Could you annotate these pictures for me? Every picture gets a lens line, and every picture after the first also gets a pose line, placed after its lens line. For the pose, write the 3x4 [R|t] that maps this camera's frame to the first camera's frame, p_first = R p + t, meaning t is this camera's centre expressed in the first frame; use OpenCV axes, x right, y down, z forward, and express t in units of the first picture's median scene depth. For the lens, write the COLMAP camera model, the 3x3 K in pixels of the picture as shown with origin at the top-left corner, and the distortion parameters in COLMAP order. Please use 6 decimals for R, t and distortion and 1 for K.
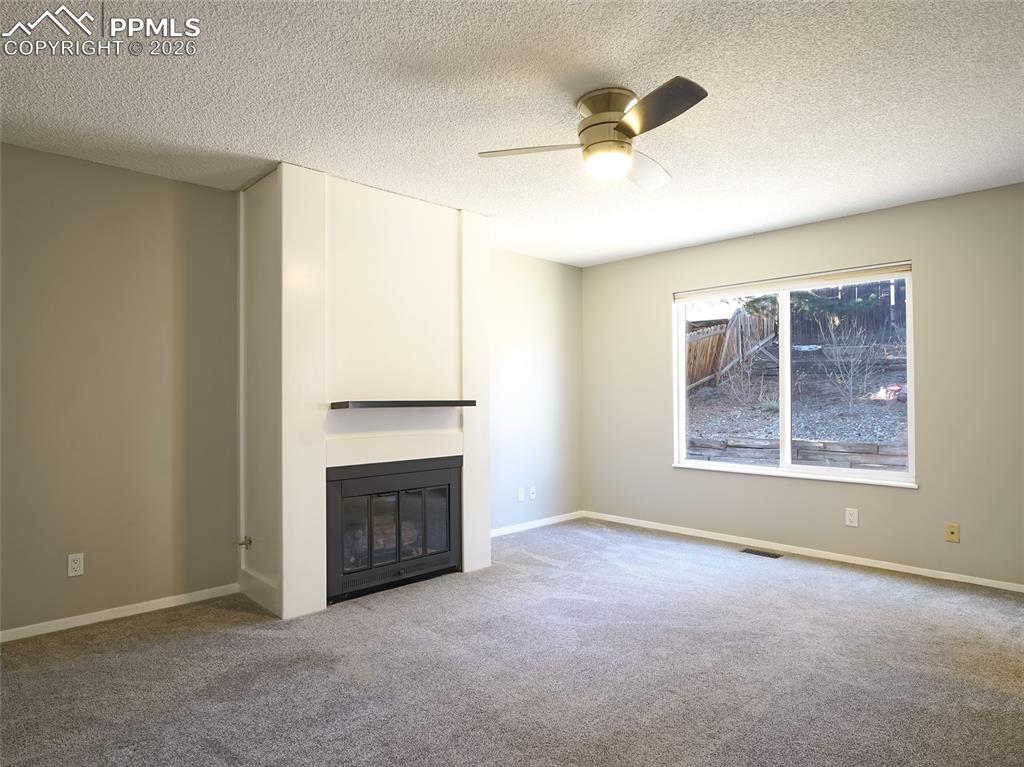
lens RADIAL K [[636.2, 0, 504.6], [0, 636.2, 382.3], [0, 0, 1]] dist [-0.018544, -0.004407]
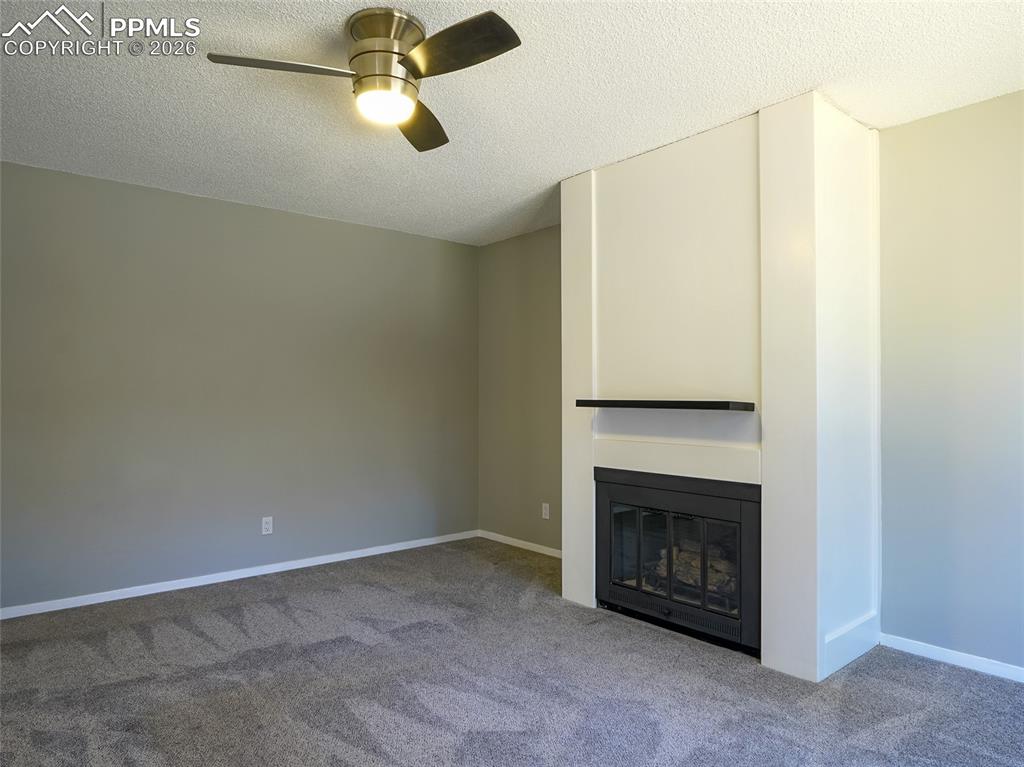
lens RADIAL K [[636.2, 0, 515.6], [0, 636.2, 385.9], [0, 0, 1]] dist [-0.018544, -0.004407]
pose [[-0.062070, -0.014122, -0.997972, 0.651017], [0.015737, 0.999762, -0.015127, 0.018816], [0.997948, -0.016644, -0.061833, 0.845705]]
